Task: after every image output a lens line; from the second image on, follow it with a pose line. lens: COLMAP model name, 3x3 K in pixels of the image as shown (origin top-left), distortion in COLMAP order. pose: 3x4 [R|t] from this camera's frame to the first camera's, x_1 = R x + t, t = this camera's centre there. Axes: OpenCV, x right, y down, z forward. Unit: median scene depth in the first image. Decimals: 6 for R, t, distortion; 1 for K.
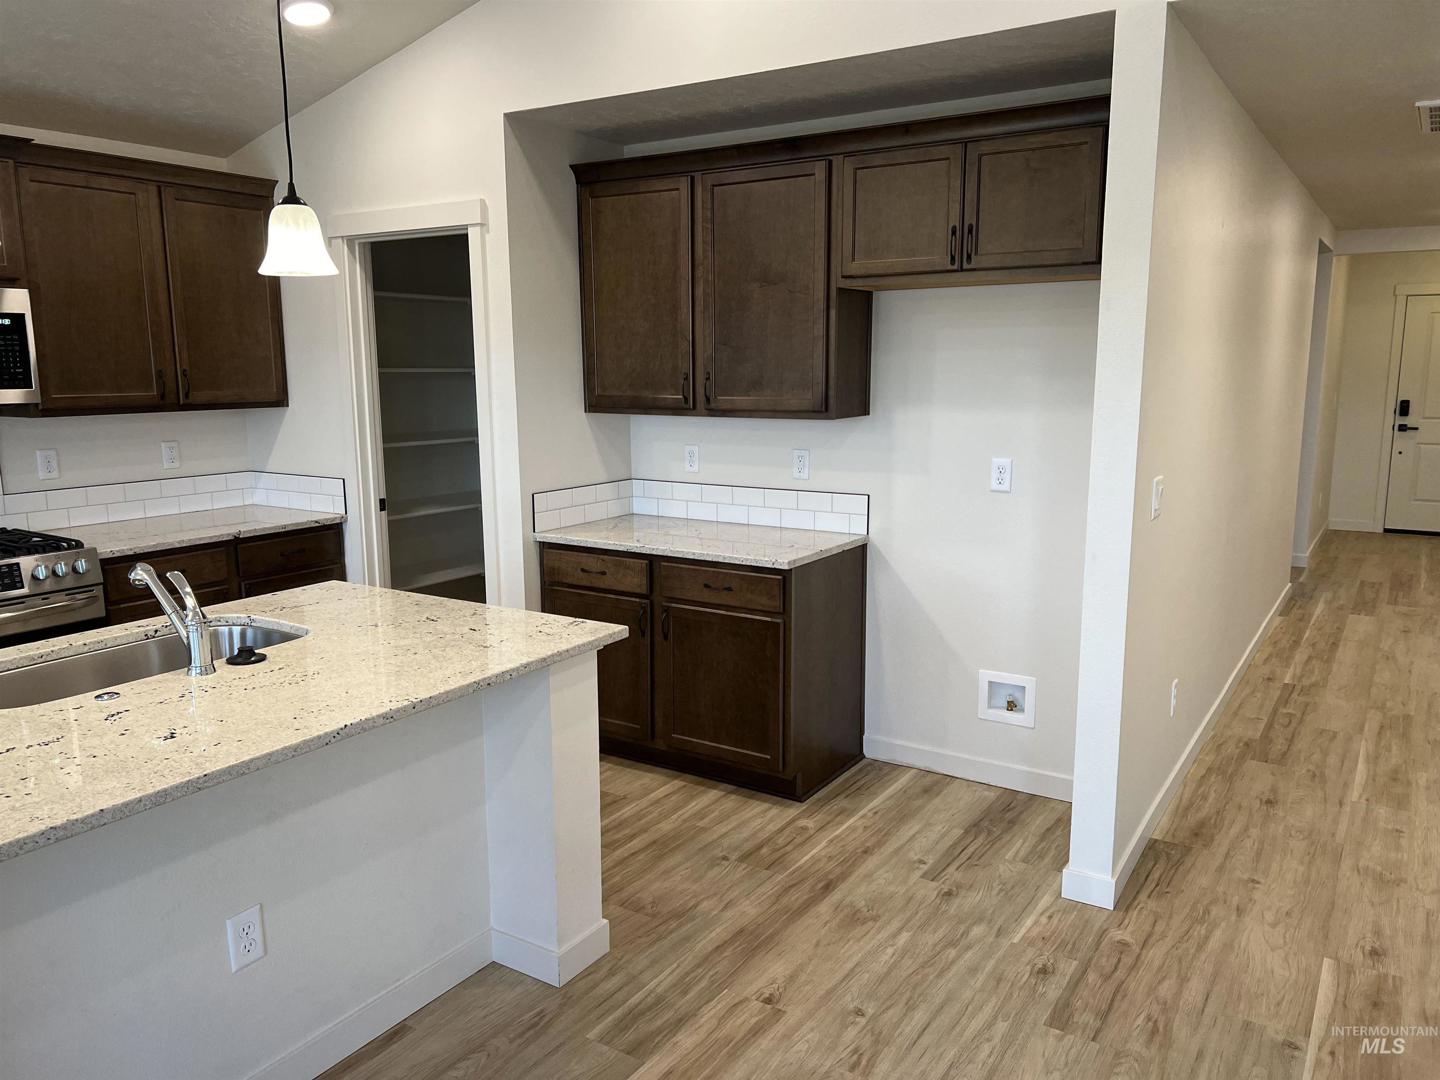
lens RADIAL K [[1062.4, 0, 713.4], [0, 1062.4, 550.8], [0, 0, 1]] dist [0.038711, -0.041235]
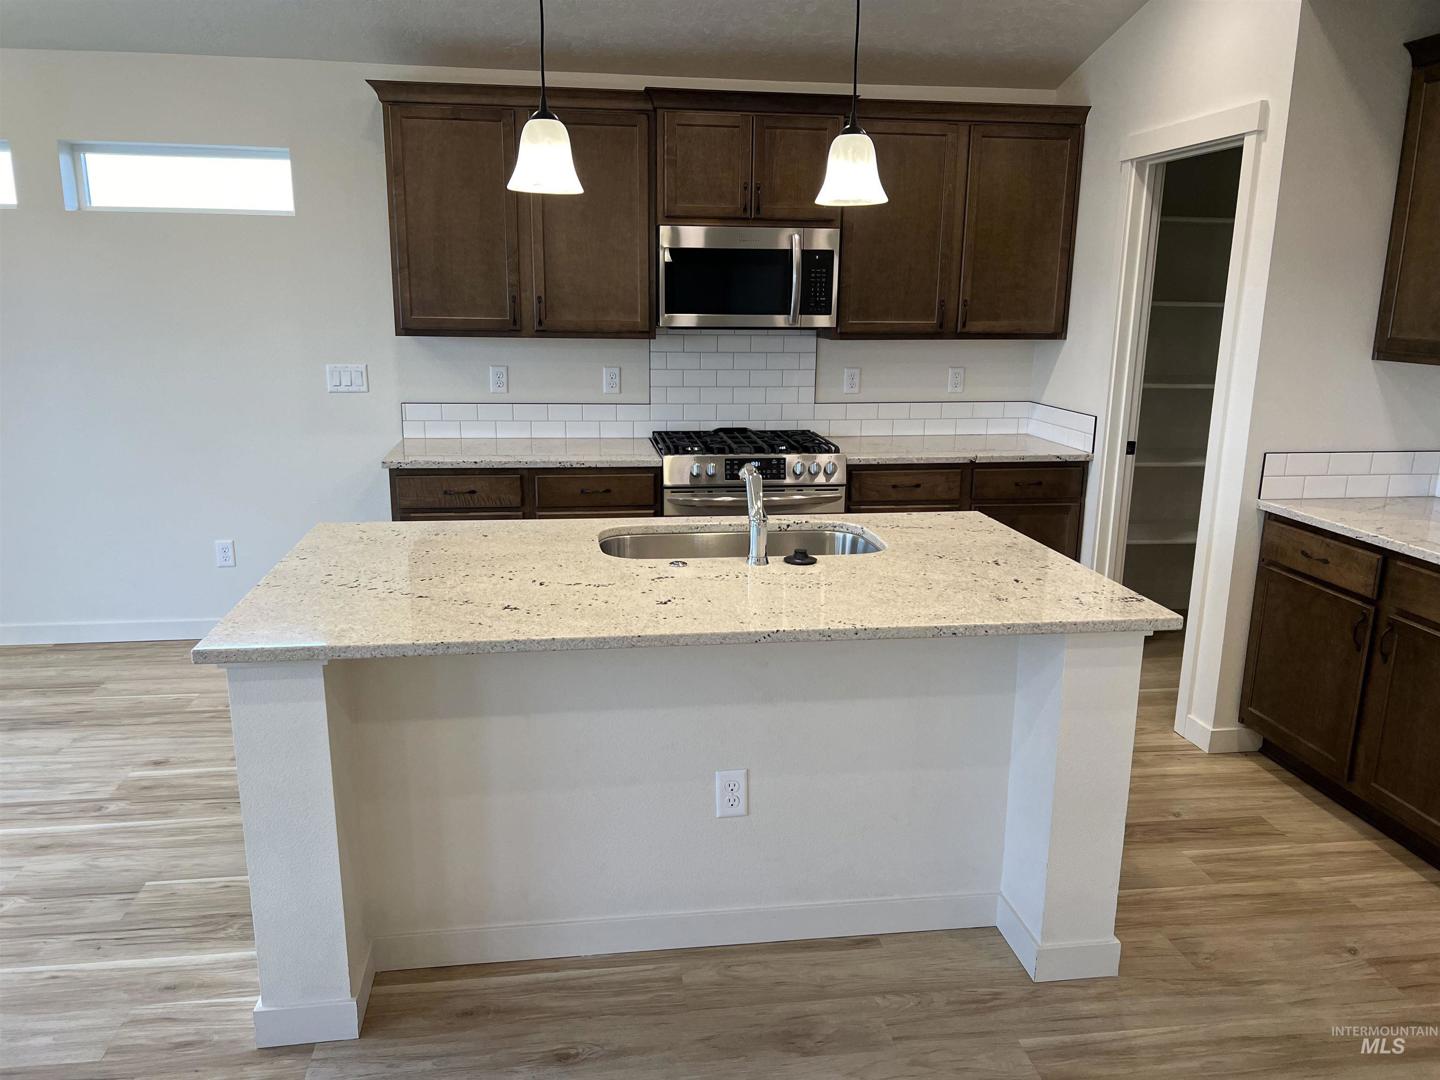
lens RADIAL K [[1062.4, 0, 722.4], [0, 1062.4, 555.3], [0, 0, 1]] dist [0.038711, -0.041235]
pose [[0.655821, 0.191086, -0.730332, 0.210030], [-0.146863, 0.981245, 0.124856, -0.019741], [0.740493, 0.025375, 0.671585, 0.130526]]
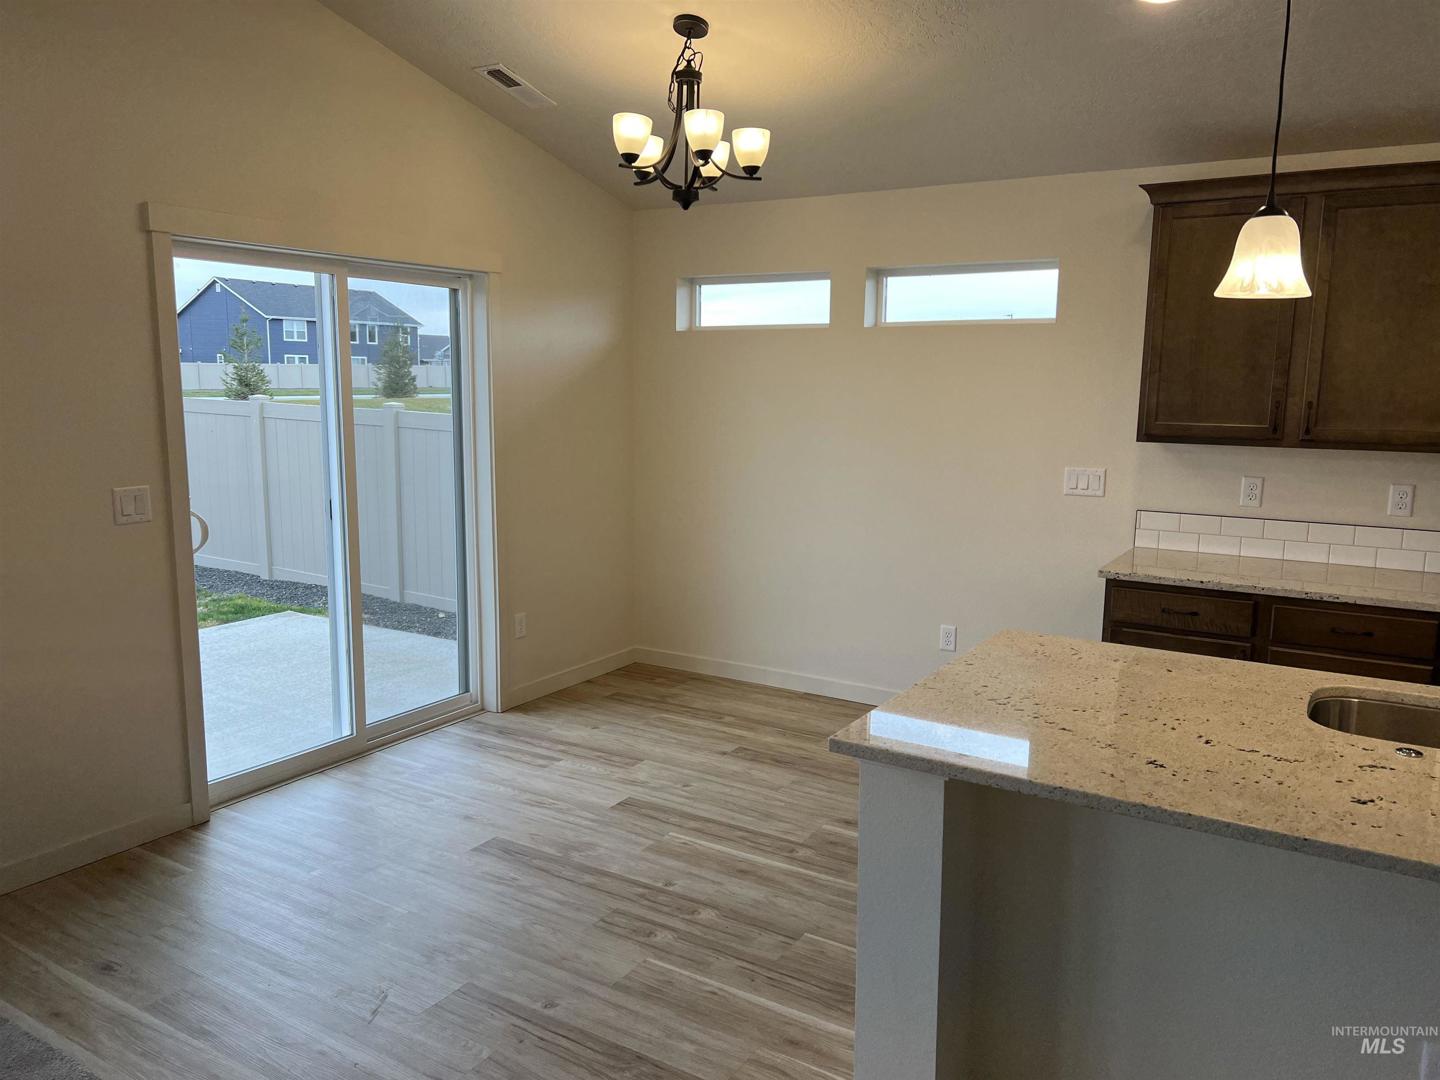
lens RADIAL K [[1062.4, 0, 748.7], [0, 1062.4, 561.1], [0, 0, 1]] dist [0.038711, -0.041235]
pose [[0.021557, 0.173085, -0.984671, 0.192034], [-0.189326, 0.967786, 0.165972, -0.043743], [0.981678, 0.182846, 0.053632, 0.205550]]
